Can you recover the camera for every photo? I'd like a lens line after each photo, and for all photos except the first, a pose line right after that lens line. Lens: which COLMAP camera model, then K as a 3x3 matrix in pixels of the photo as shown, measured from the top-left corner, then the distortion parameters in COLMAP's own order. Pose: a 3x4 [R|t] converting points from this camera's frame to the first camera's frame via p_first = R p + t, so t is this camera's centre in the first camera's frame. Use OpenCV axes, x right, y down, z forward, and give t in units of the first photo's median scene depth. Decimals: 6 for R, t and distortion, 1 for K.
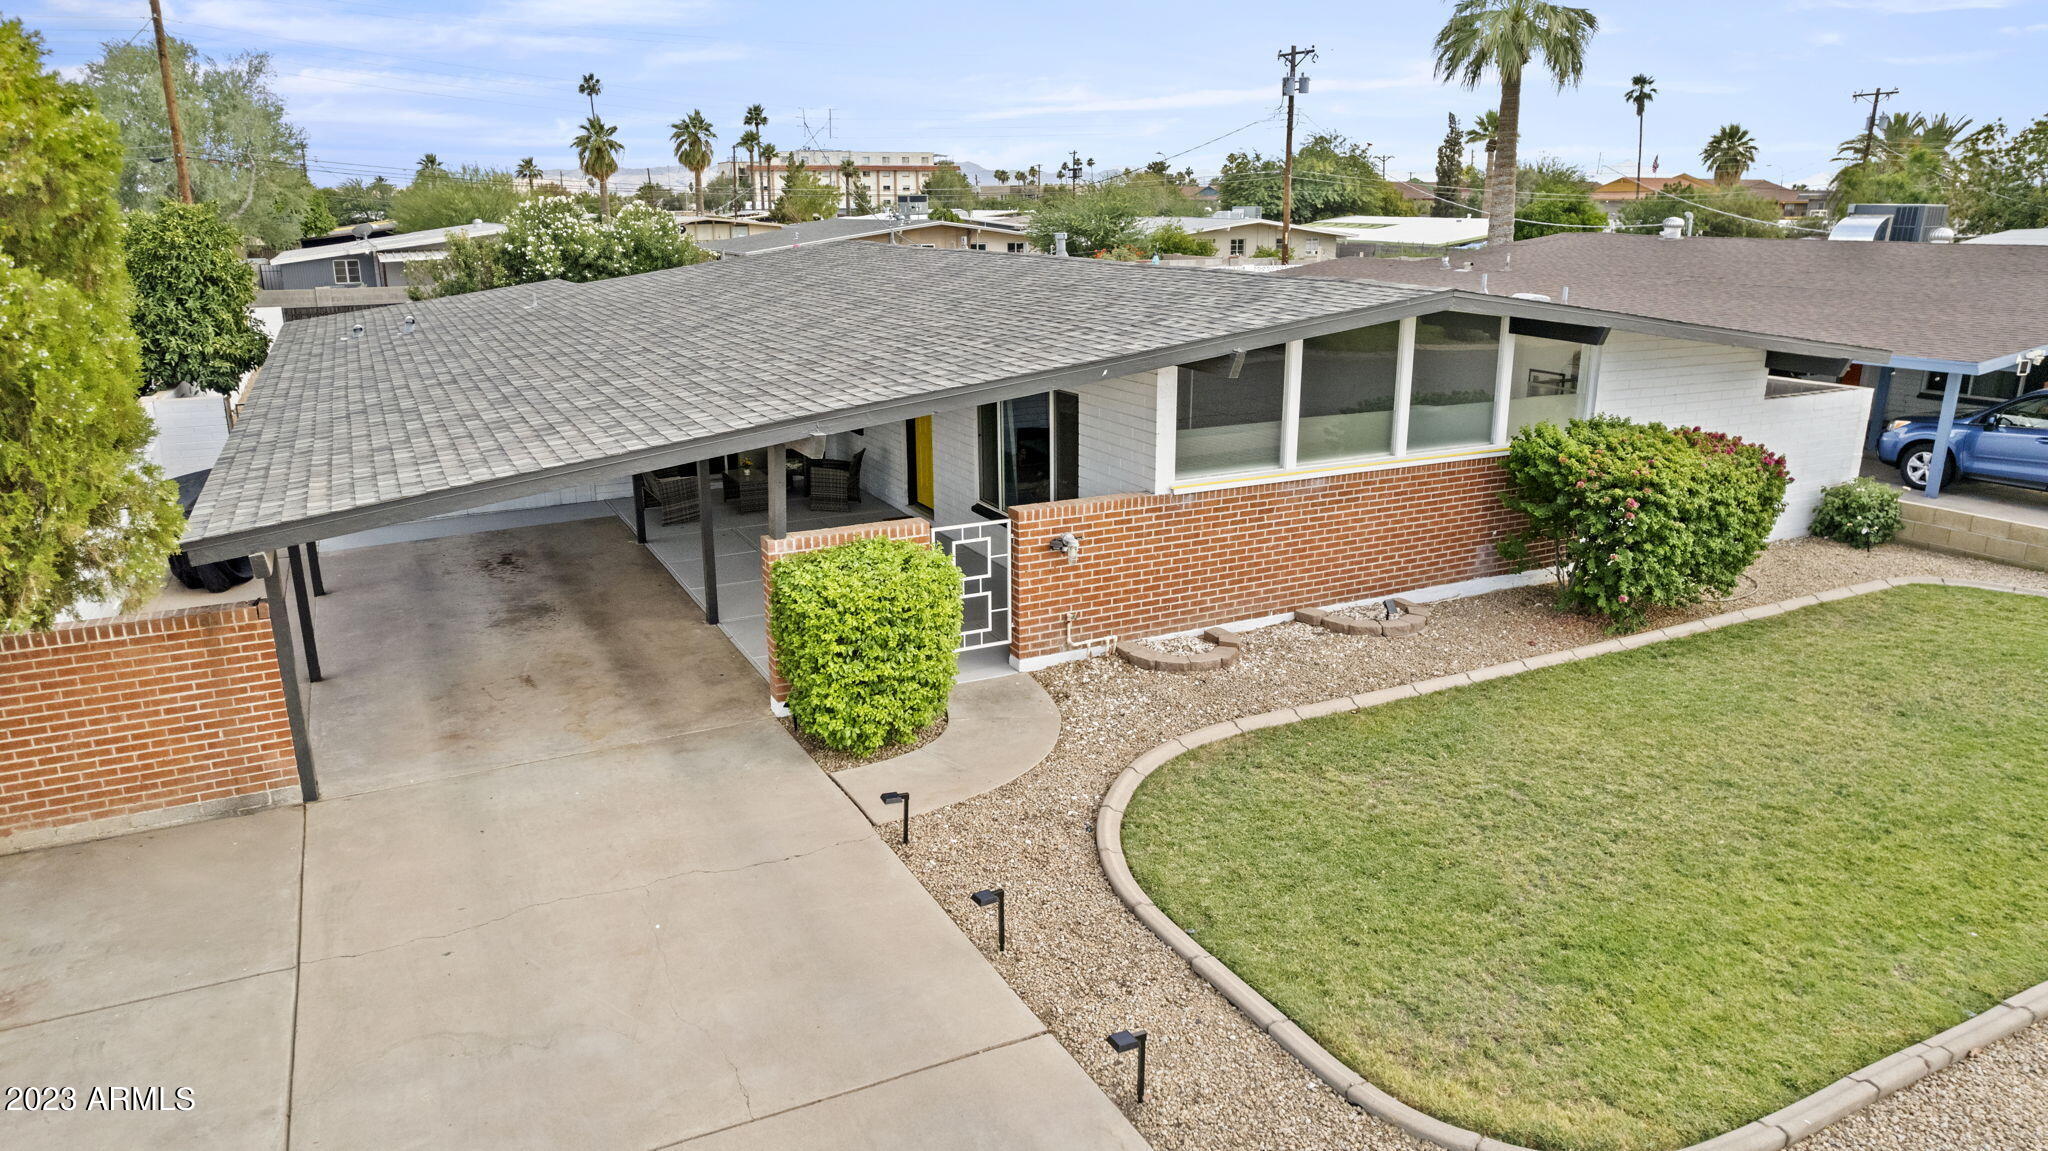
lens RADIAL K [[1302.6, 0, 1024.0], [0, 1302.6, 575.5], [0, 0, 1]] dist [-0.062144, 0.054190]
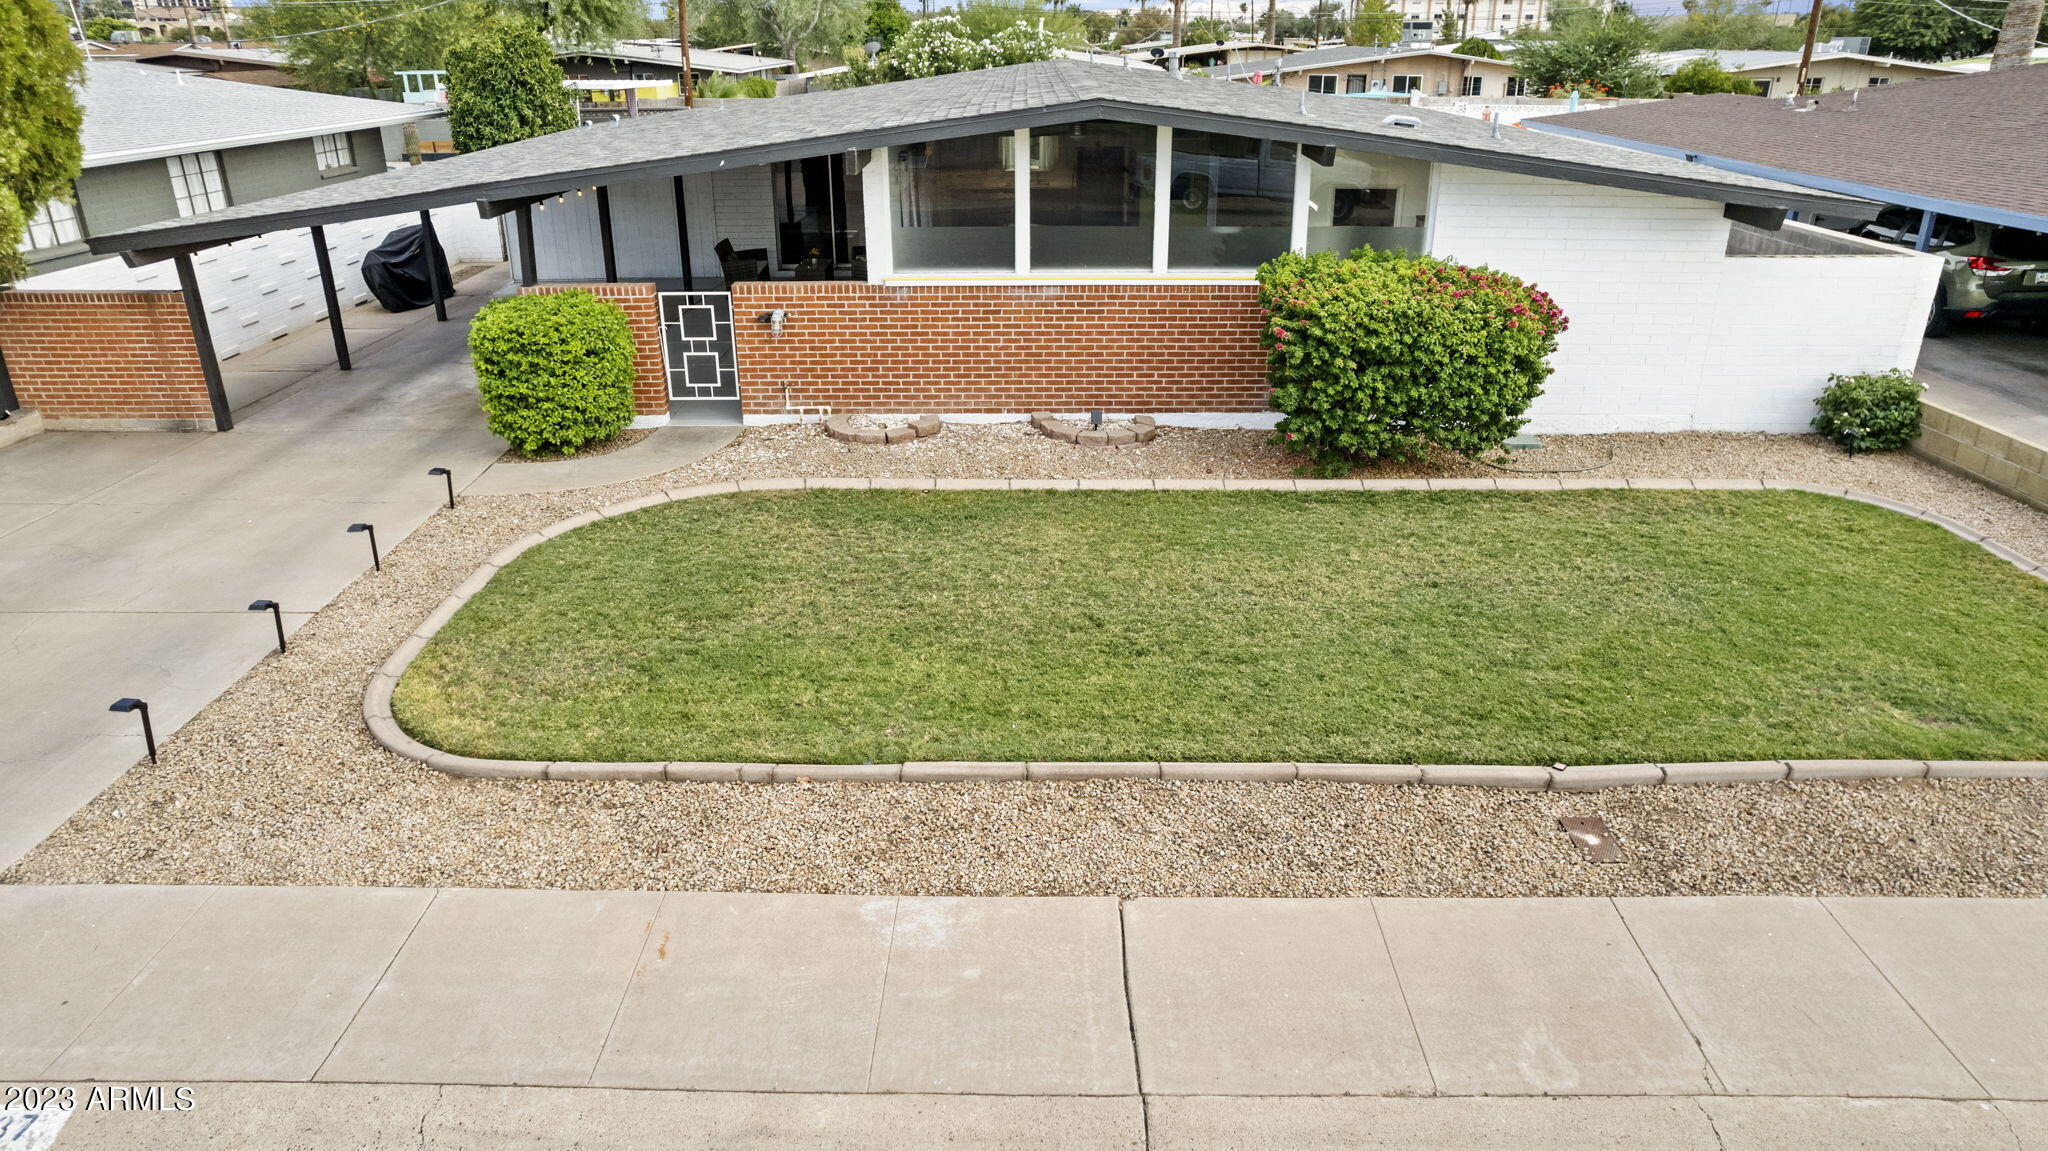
lens RADIAL K [[1302.6, 0, 1024.0], [0, 1302.6, 575.5], [0, 0, 1]] dist [-0.062144, 0.054190]
pose [[0.890056, 0.177301, -0.419958, 0.723319], [-0.125994, 0.981055, 0.147159, 0.002288], [0.438093, -0.078068, 0.895533, 0.043555]]
